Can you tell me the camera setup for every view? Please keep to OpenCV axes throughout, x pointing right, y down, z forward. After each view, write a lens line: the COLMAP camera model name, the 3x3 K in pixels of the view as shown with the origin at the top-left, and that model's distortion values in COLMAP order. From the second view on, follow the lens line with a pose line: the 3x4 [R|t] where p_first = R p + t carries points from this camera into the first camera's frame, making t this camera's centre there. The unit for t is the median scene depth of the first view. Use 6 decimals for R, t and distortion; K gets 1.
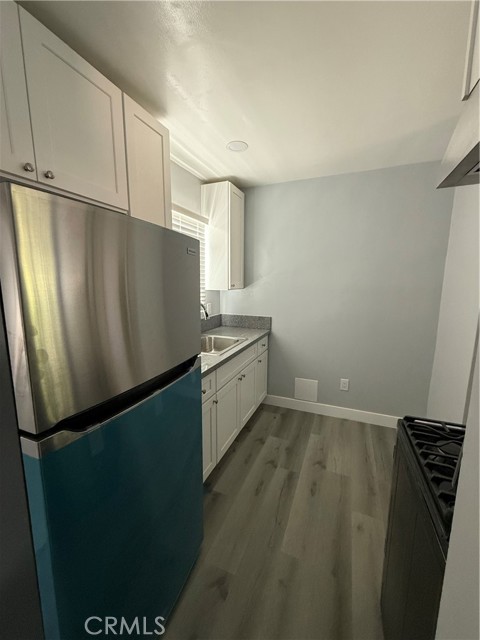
lens RADIAL K [[255.0, 0, 240.0], [0, 255.0, 320.0], [0, 0, 1]] dist [-0.000306, -0.000065]
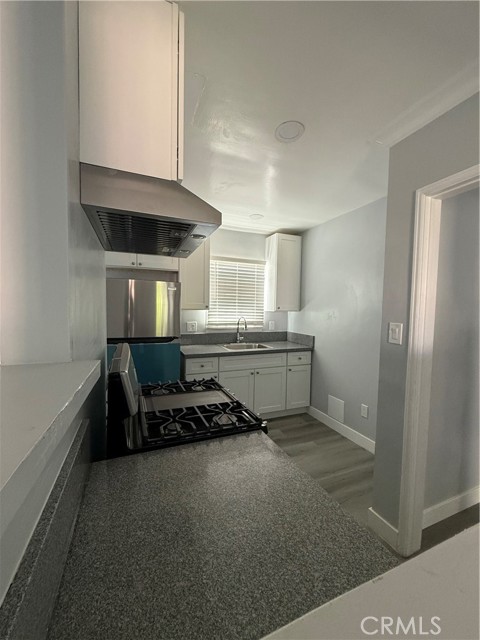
lens RADIAL K [[255.0, 0, 240.0], [0, 255.0, 320.0], [0, 0, 1]] dist [-0.000306, -0.000065]
pose [[0.712049, 0.046211, -0.700607, 0.703711], [-0.121618, 0.990866, -0.058247, 0.024981], [0.691516, 0.126681, 0.711166, -0.056374]]
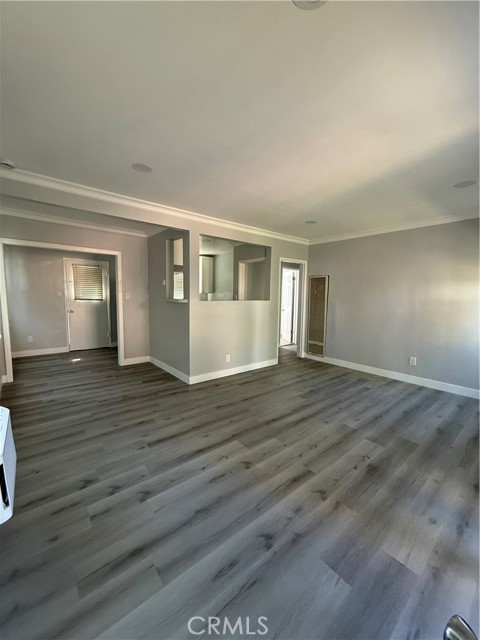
lens RADIAL K [[255.0, 0, 240.0], [0, 255.0, 320.0], [0, 0, 1]] dist [-0.000306, -0.000065]
pose [[0.888779, 0.058545, -0.454581, 1.499957], [-0.080629, 0.996313, -0.029330, 0.203129], [0.451187, 0.062720, 0.890222, -1.181999]]
